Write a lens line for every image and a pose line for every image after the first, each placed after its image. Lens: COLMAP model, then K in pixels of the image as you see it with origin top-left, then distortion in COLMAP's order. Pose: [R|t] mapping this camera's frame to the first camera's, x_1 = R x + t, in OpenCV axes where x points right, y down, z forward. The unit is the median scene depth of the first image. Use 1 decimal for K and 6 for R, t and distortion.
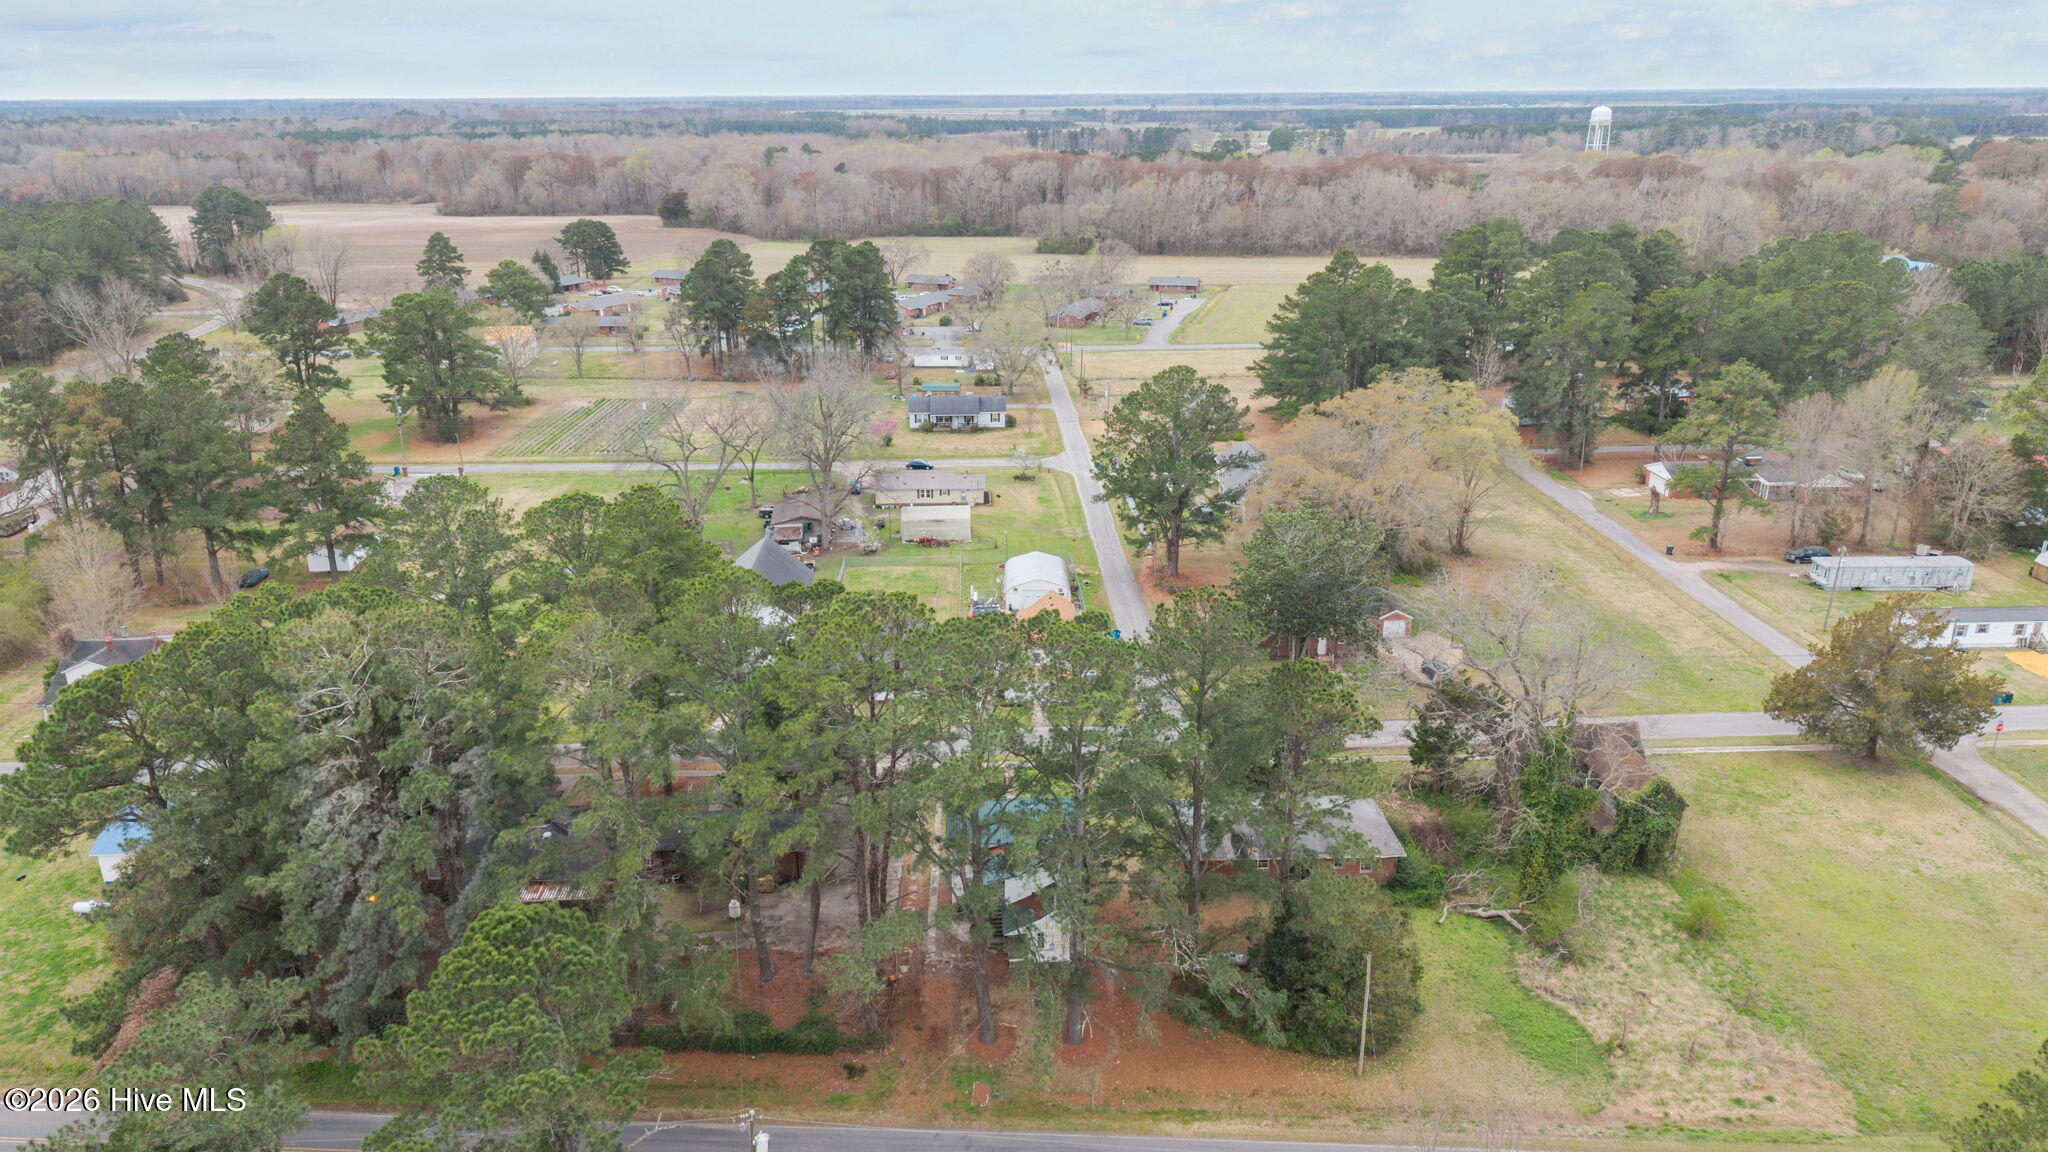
lens RADIAL K [[1377.9, 0, 1024.0], [0, 1377.9, 576.0], [0, 0, 1]] dist [0.042920, -0.043388]
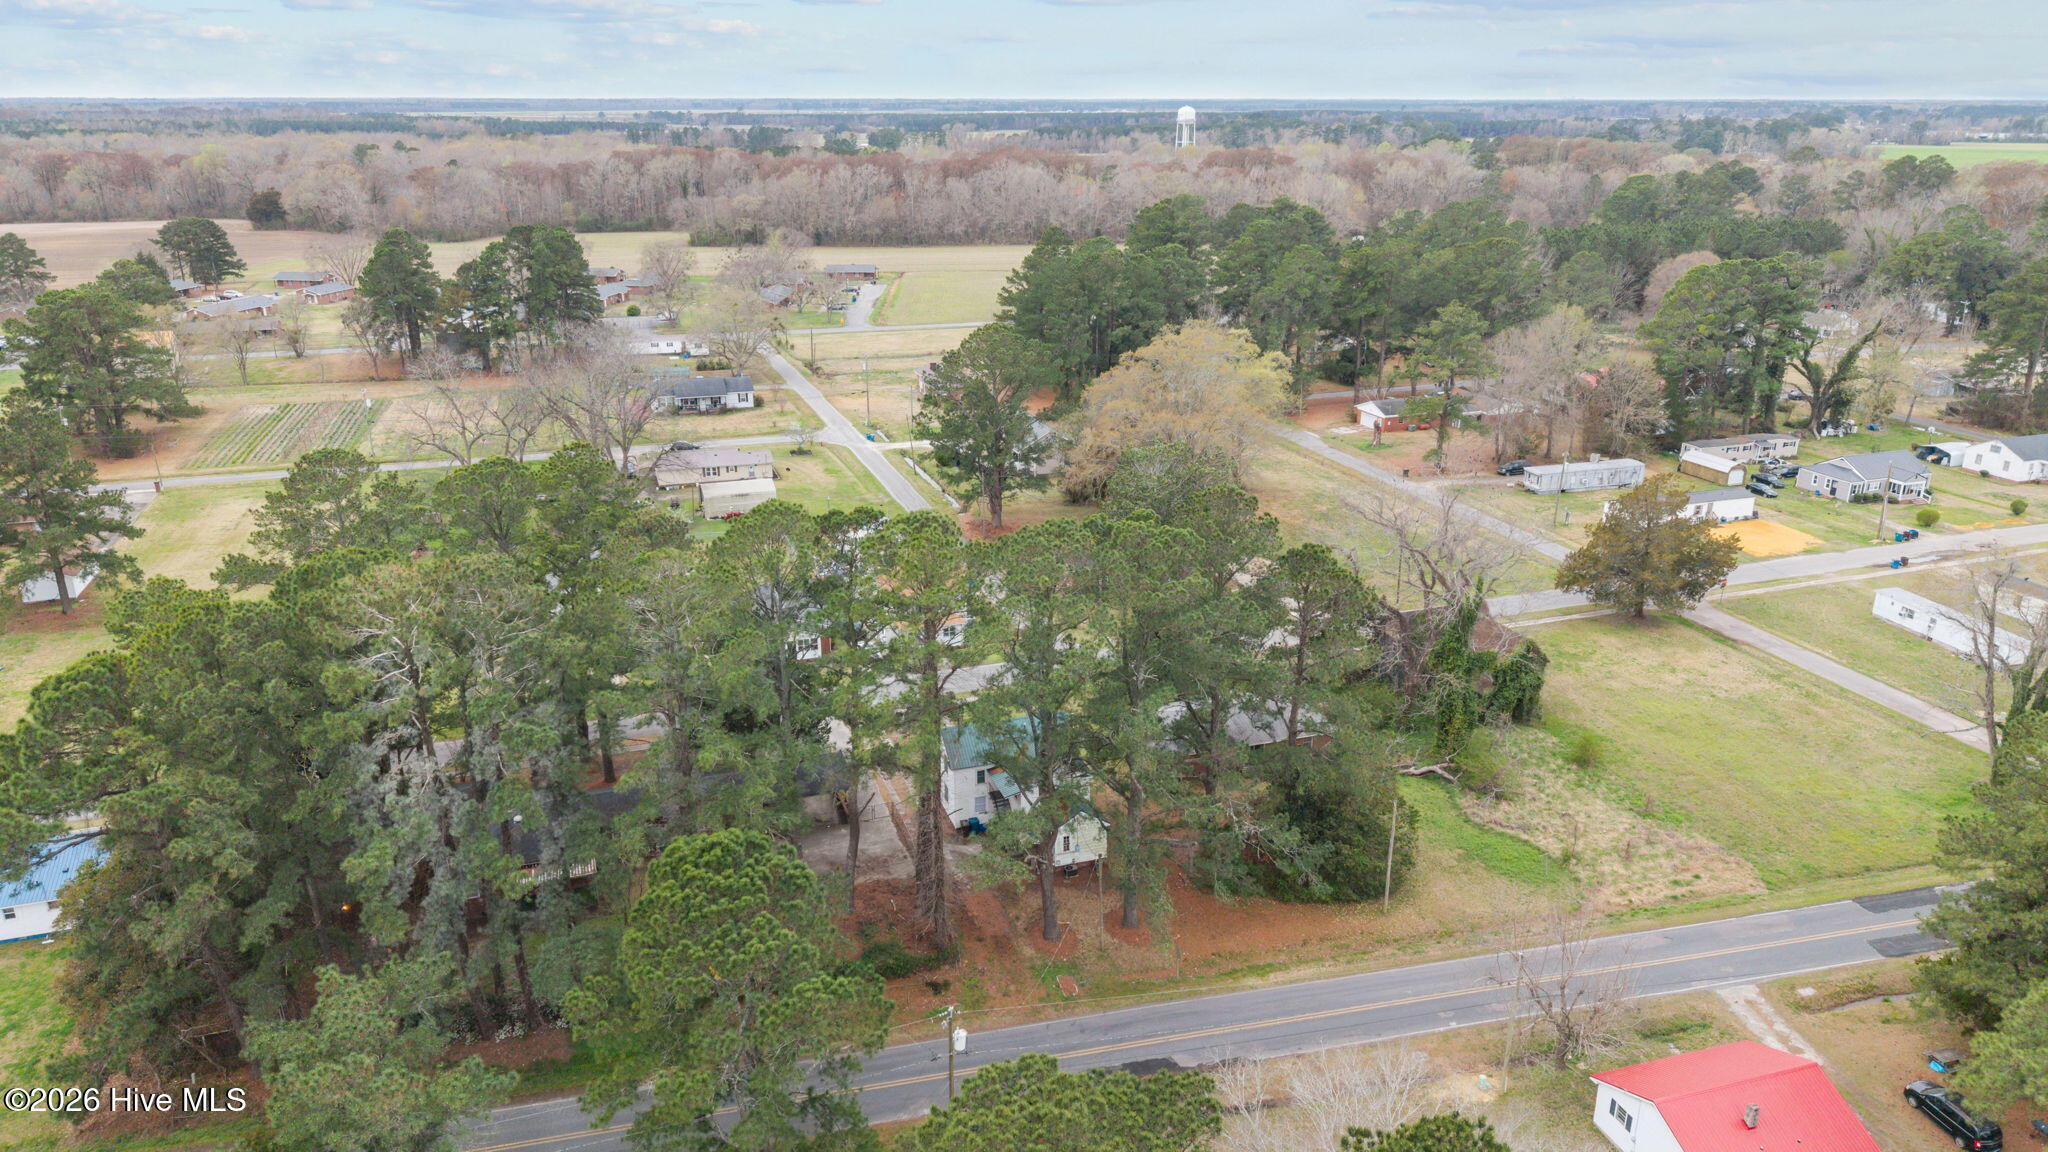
lens RADIAL K [[1370.1, 0, 1027.8], [0, 1370.1, 566.6], [0, 0, 1]] dist [0.014760, -0.003903]
pose [[0.959340, -0.086586, 0.268645, -0.113896], [0.088175, 0.996086, 0.006168, 0.019328], [-0.268127, 0.017771, 0.963220, 0.004566]]
